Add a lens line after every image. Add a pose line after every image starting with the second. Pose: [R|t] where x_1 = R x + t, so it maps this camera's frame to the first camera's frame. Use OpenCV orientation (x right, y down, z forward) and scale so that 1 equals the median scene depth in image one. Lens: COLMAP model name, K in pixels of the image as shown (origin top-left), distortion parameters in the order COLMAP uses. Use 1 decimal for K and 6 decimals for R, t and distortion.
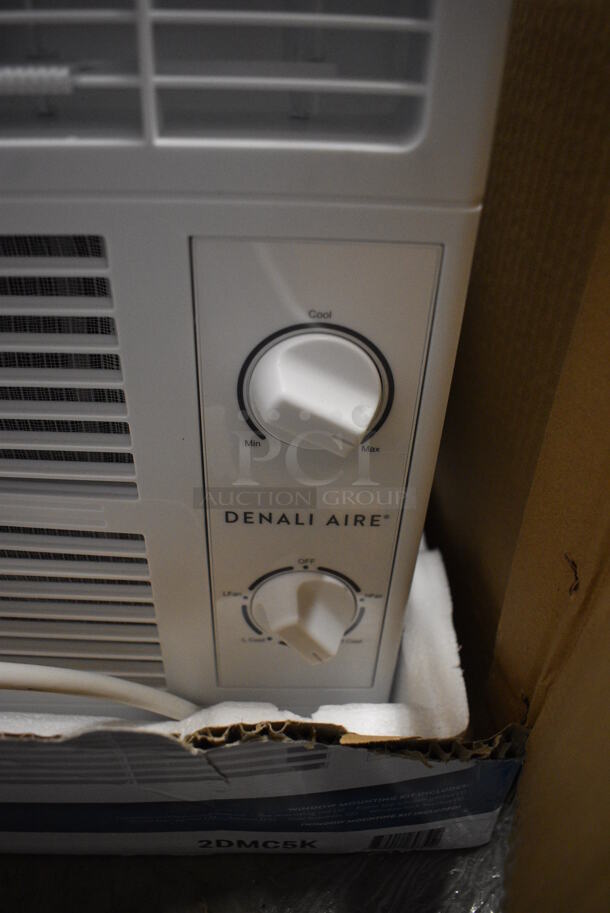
lens RADIAL K [[697.1, 0, 295.9], [0, 697.1, 457.6], [0, 0, 1]] dist [-0.115097, 0.025135]
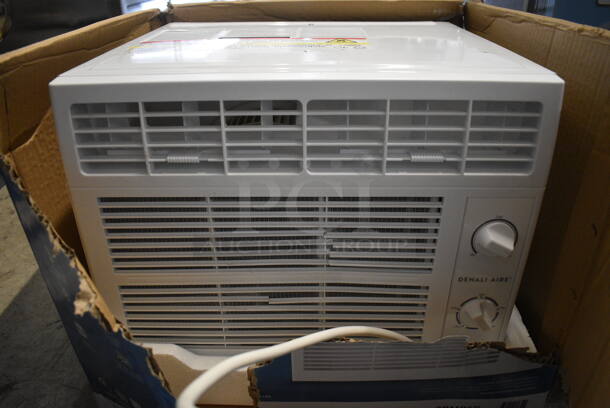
lens RADIAL K [[465.7, 0, 302.7], [0, 465.7, 202.2], [0, 0, 1]] dist [-0.115097, 0.025135]
pose [[0.998206, -0.015916, -0.057717, -0.663067], [0.006813, 0.987953, -0.154602, 0.056258], [0.059482, 0.153932, 0.986289, -1.081313]]
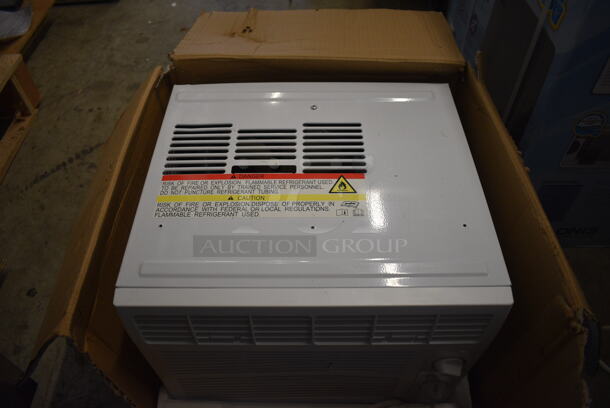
lens RADIAL K [[465.7, 0, 302.9], [0, 465.7, 204.7], [0, 0, 1]] dist [-0.115097, 0.025135]
pose [[0.998716, -0.004957, -0.050424, -0.681845], [0.016637, 0.972104, 0.233960, -1.608745], [0.047857, -0.234498, 0.970938, -1.513169]]
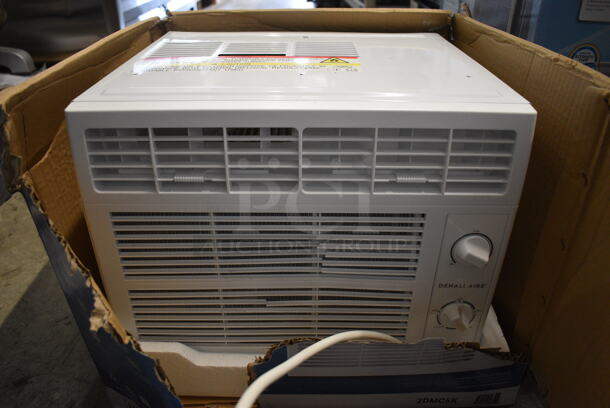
lens RADIAL K [[465.7, 0, 302.1], [0, 465.7, 203.2], [0, 0, 1]] dist [-0.115097, 0.025135]
pose [[0.999109, -0.009155, -0.041209, -0.667824], [0.004334, 0.993289, -0.115578, -0.057234], [0.041990, 0.115296, 0.992443, -1.281254]]
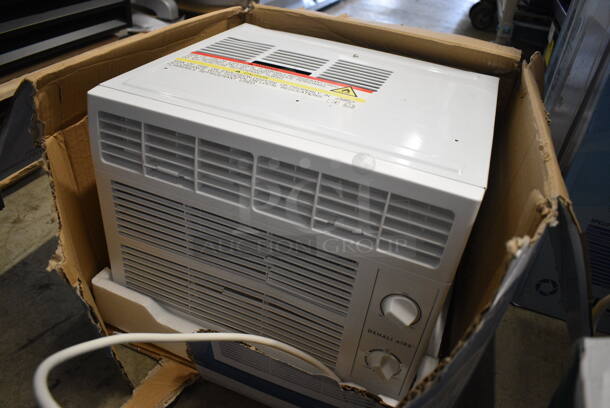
lens RADIAL K [[465.7, 0, 304.4], [0, 465.7, 202.3], [0, 0, 1]] dist [-0.115097, 0.025135]
pose [[0.917475, 0.269779, -0.292333, 0.106010], [-0.289055, 0.957011, -0.024010, -0.380313], [0.273289, 0.106529, 0.956015, -1.358116]]
